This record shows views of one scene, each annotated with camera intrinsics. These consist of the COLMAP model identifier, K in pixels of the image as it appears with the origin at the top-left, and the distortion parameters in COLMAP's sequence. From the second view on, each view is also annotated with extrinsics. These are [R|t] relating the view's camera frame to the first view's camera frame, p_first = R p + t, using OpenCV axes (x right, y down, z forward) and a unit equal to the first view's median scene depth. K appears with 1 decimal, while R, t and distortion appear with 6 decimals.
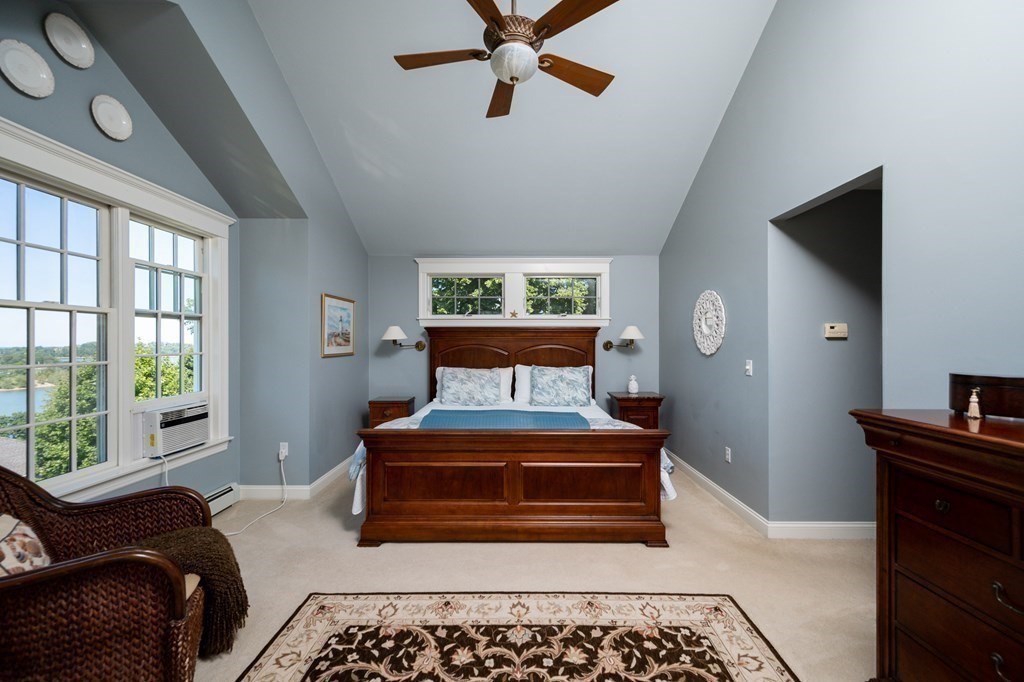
lens RADIAL K [[406.3, 0, 518.9], [0, 406.3, 343.0], [0, 0, 1]] dist [0.000092, 0.000162]
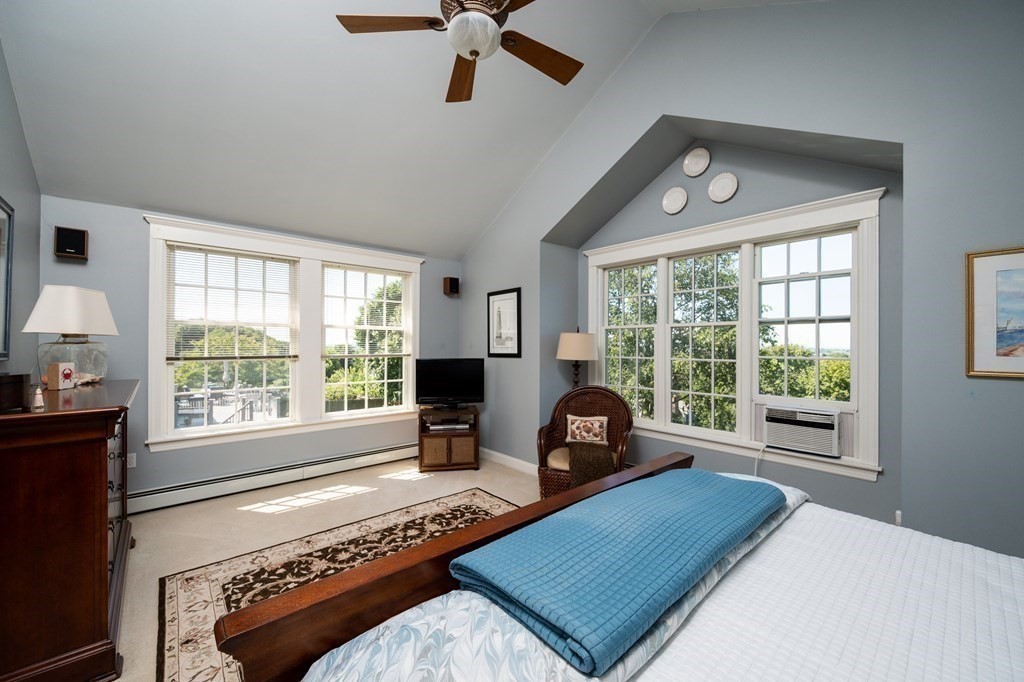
lens RADIAL K [[406.3, 0, 518.9], [0, 406.3, 343.0], [0, 0, 1]] dist [0.000092, 0.000162]
pose [[-0.746655, -0.006425, -0.665180, 0.401234], [-0.002192, 0.999972, -0.007198, -0.001474], [0.665208, -0.003916, -0.746648, 1.362386]]
